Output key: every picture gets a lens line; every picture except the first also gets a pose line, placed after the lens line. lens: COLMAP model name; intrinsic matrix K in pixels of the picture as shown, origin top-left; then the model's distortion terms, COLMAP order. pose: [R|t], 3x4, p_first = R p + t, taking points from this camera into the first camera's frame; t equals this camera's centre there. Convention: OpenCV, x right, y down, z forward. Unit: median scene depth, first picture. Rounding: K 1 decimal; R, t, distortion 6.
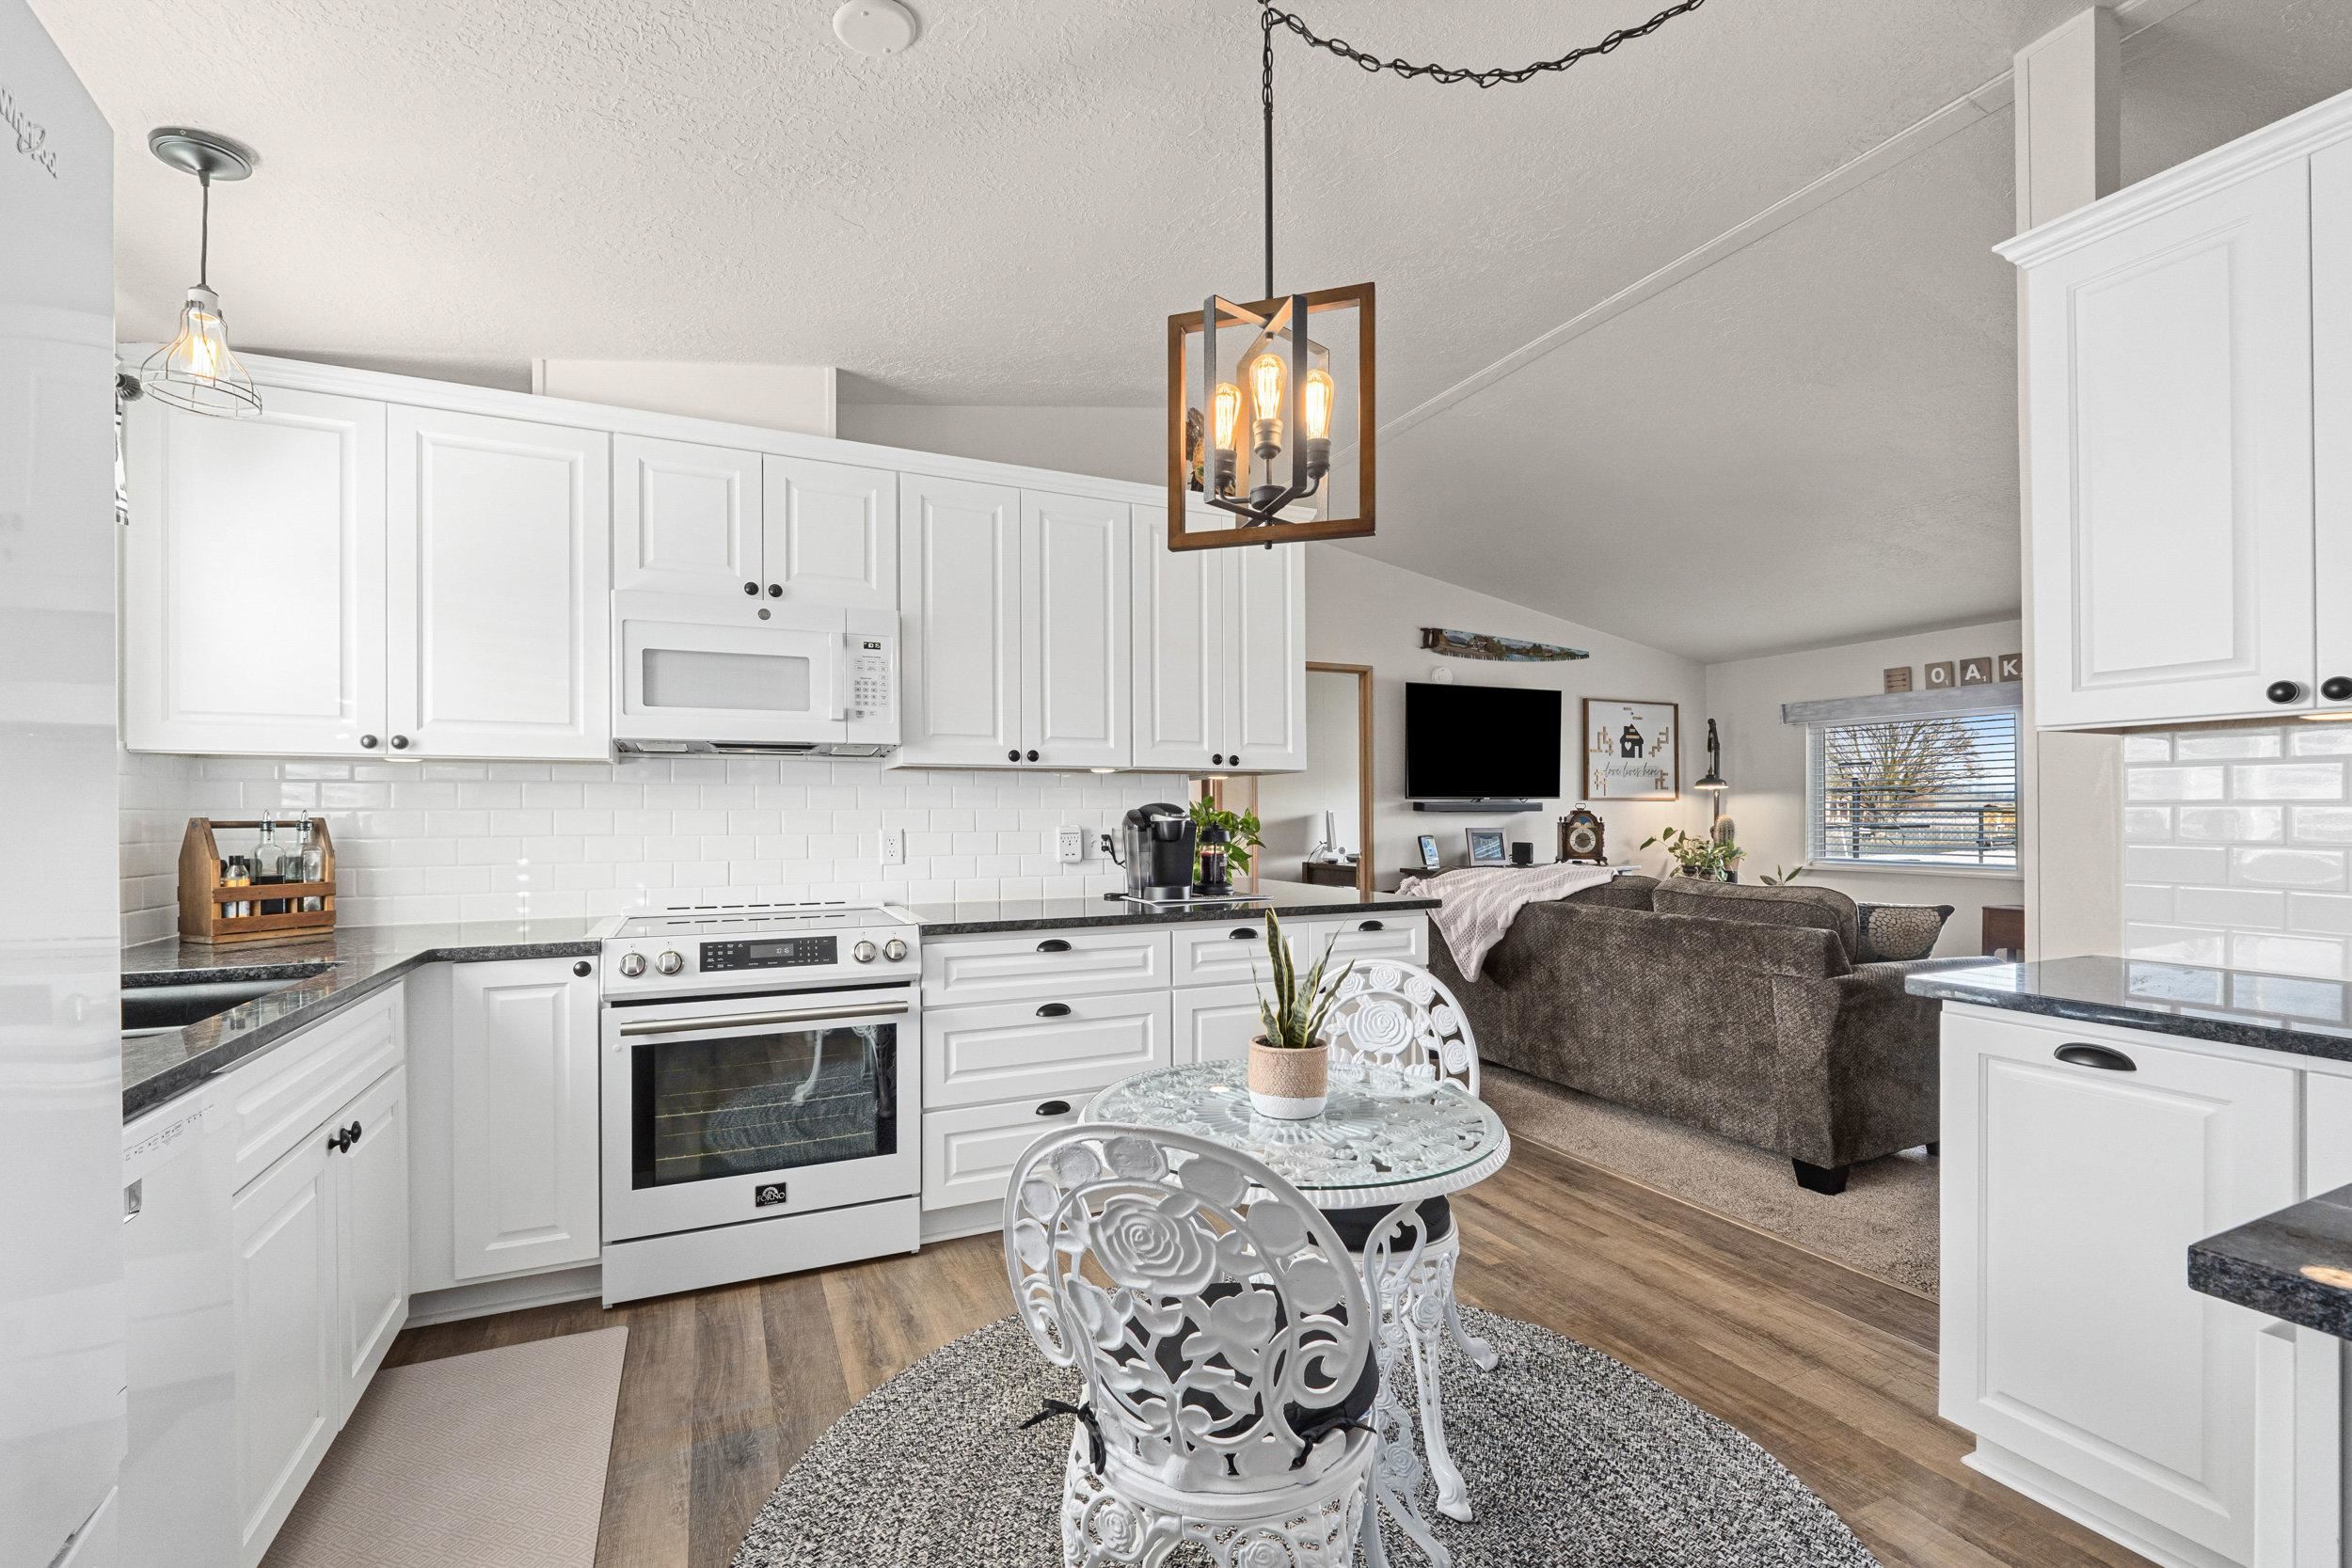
lens RADIAL K [[986.8, 0, 1162.6], [0, 986.8, 812.9], [0, 0, 1]] dist [-0.006790, -0.001296]
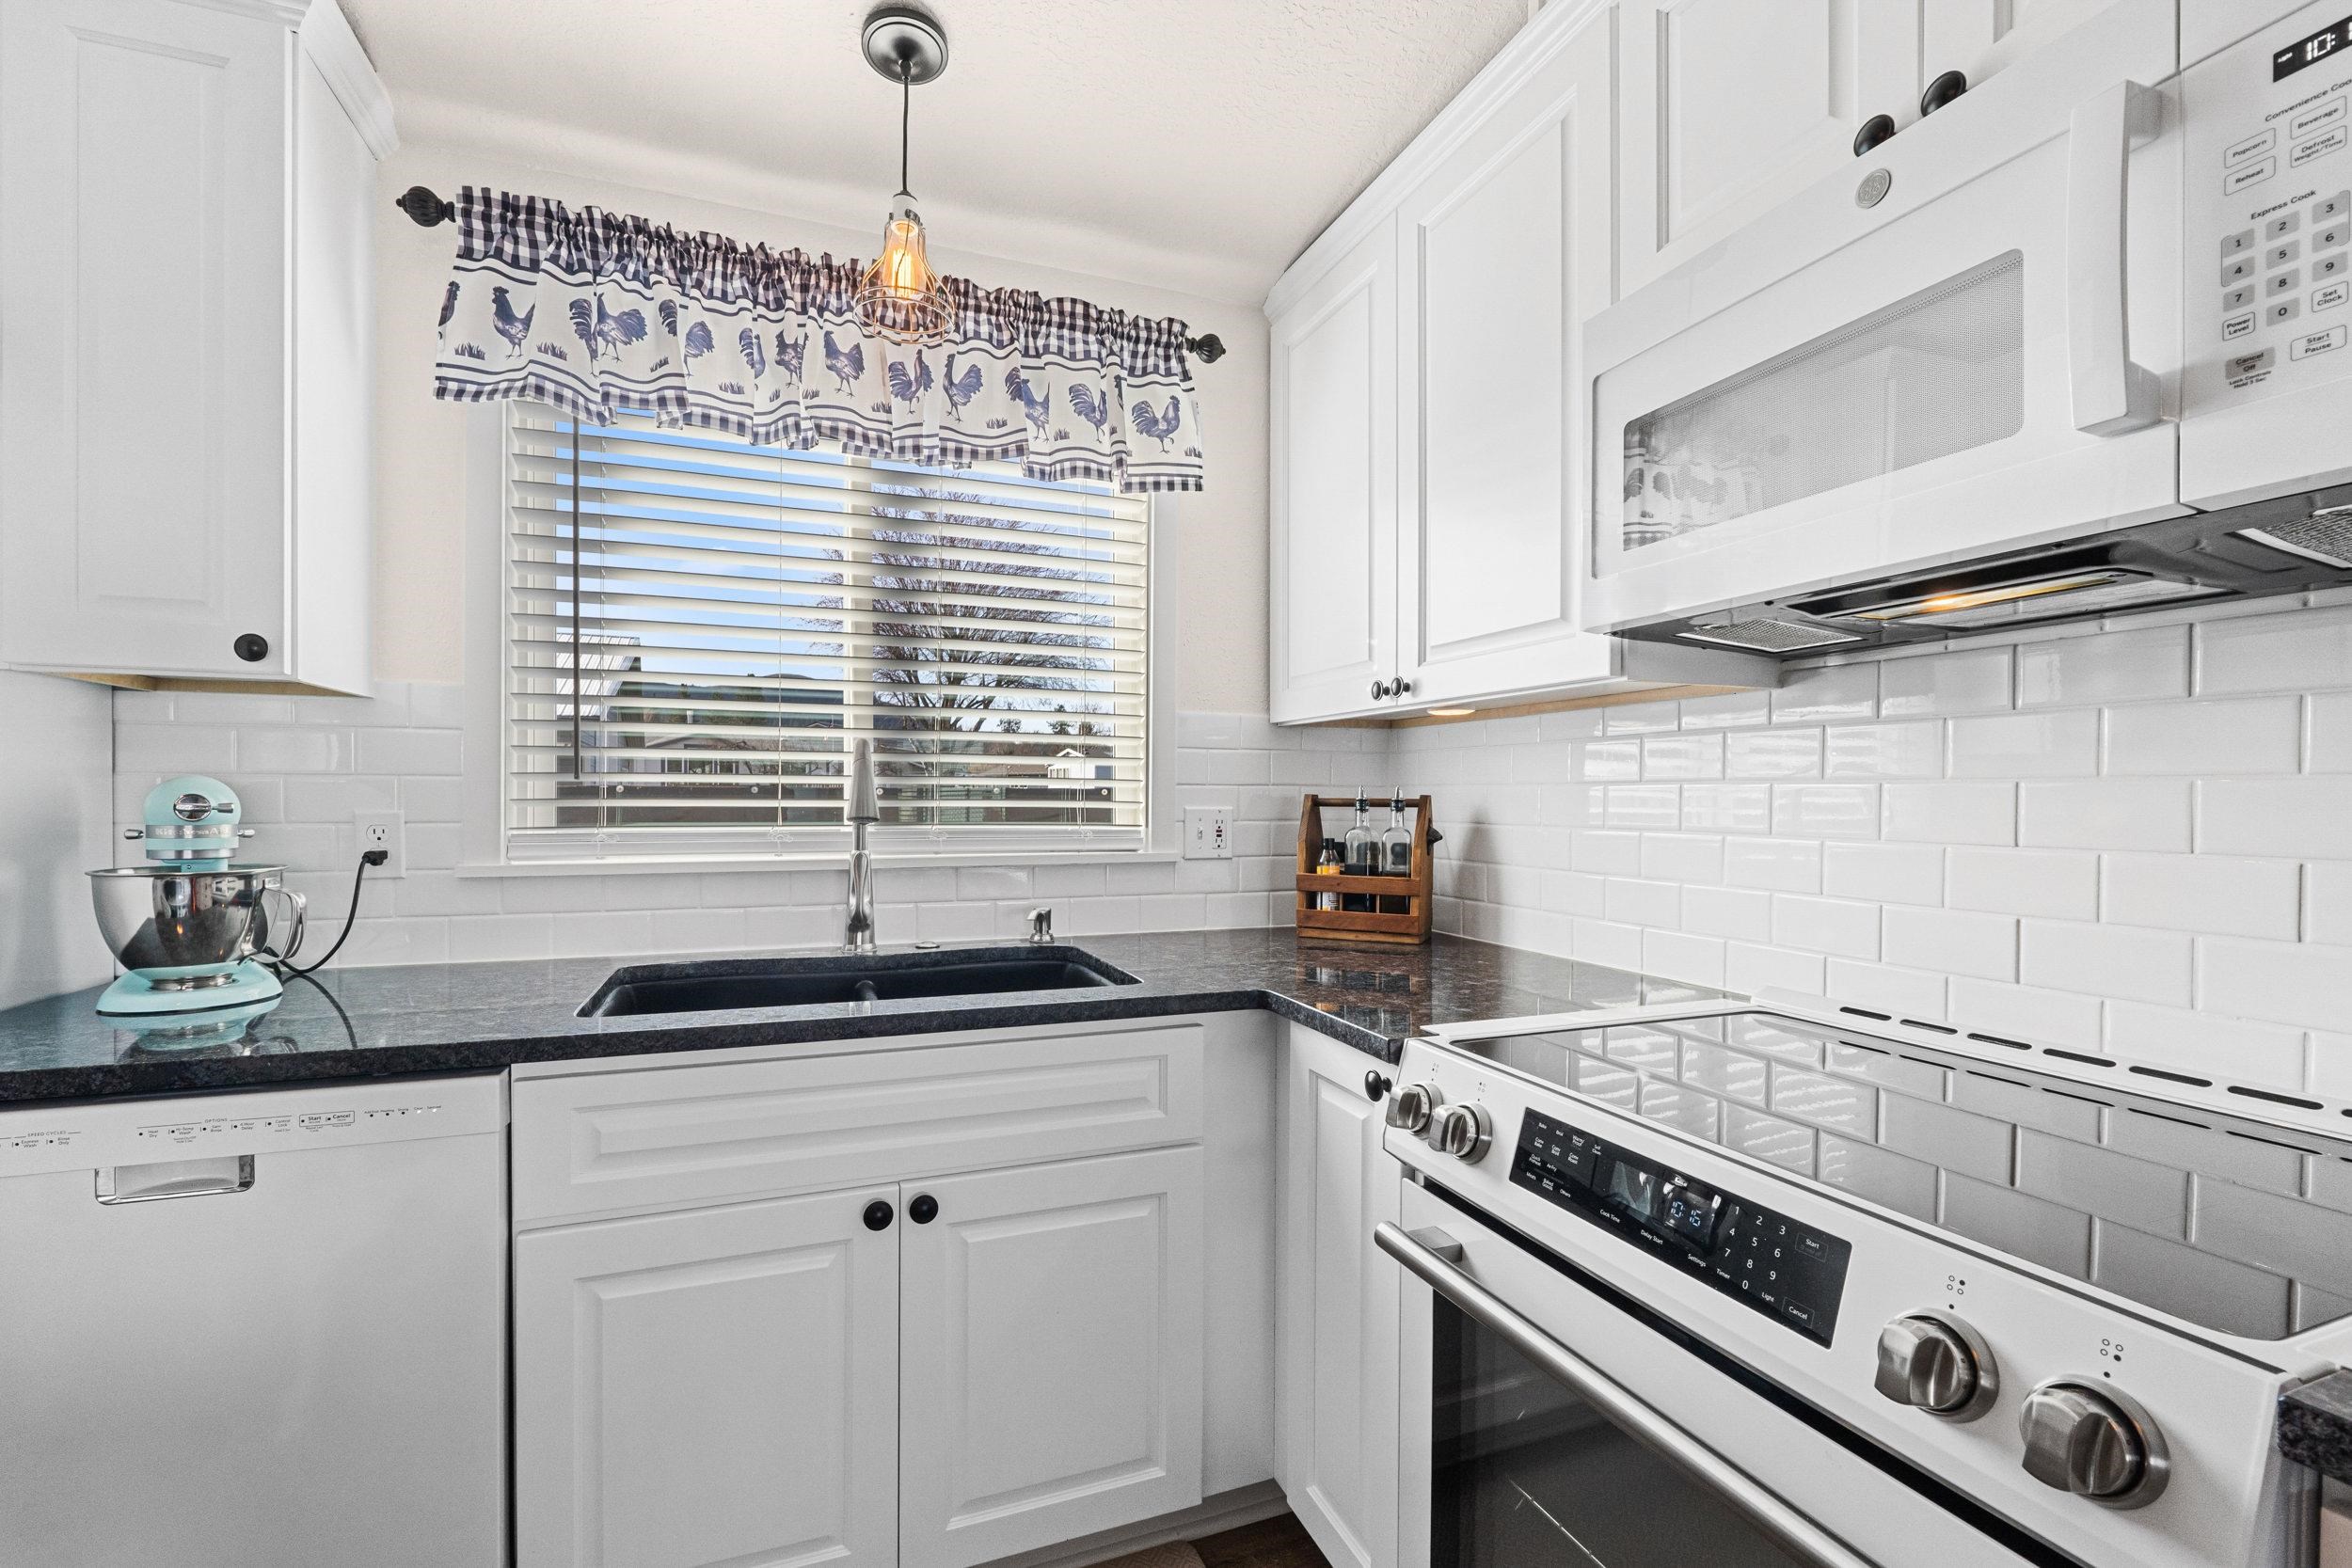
lens RADIAL K [[986.8, 0, 1145.3], [0, 986.8, 806.3], [0, 0, 1]] dist [-0.006790, -0.001296]
pose [[-0.069699, 0.011263, -0.997504, -0.060370], [-0.001643, 0.999934, 0.011405, 0.004779], [0.997567, 0.002434, -0.069676, 0.889189]]
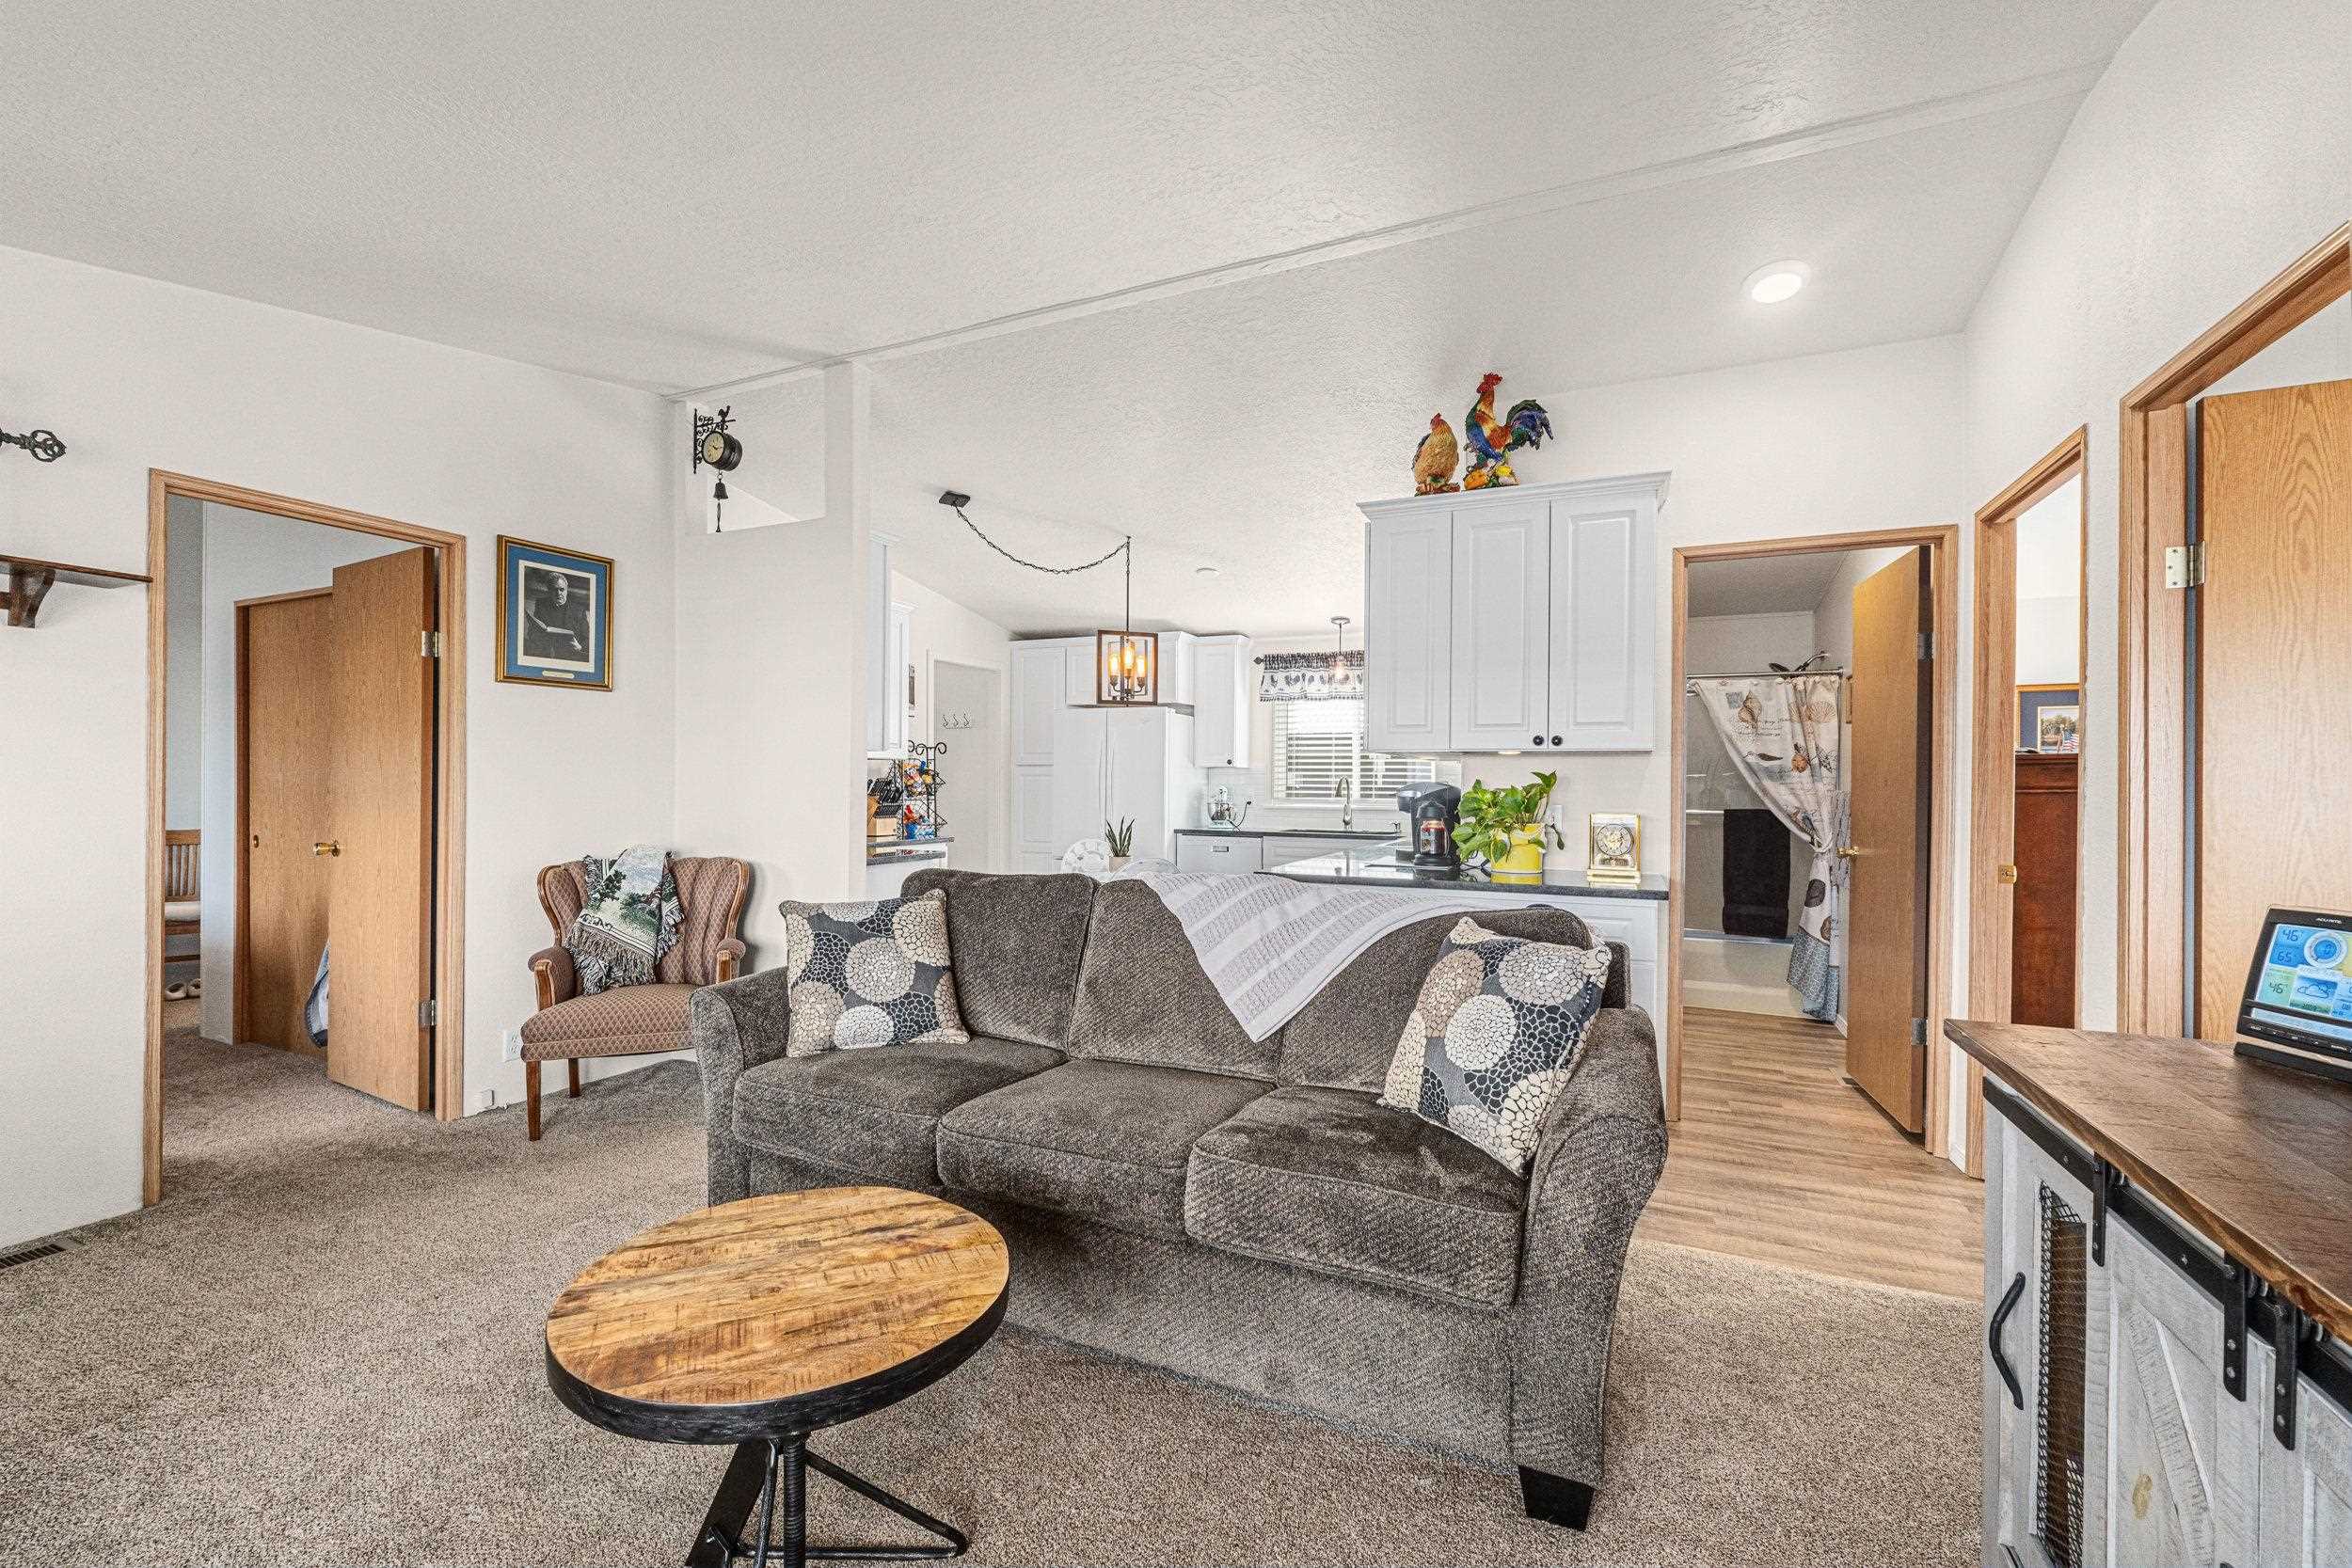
lens RADIAL K [[986.8, 0, 1161.7], [0, 986.8, 780.7], [0, 0, 1]] dist [-0.006790, -0.001296]
pose [[-0.768409, -0.005692, -0.639933, 1.501260], [-0.004954, 0.999983, -0.002945, -0.010398], [0.639940, 0.000907, -0.768425, 2.521949]]
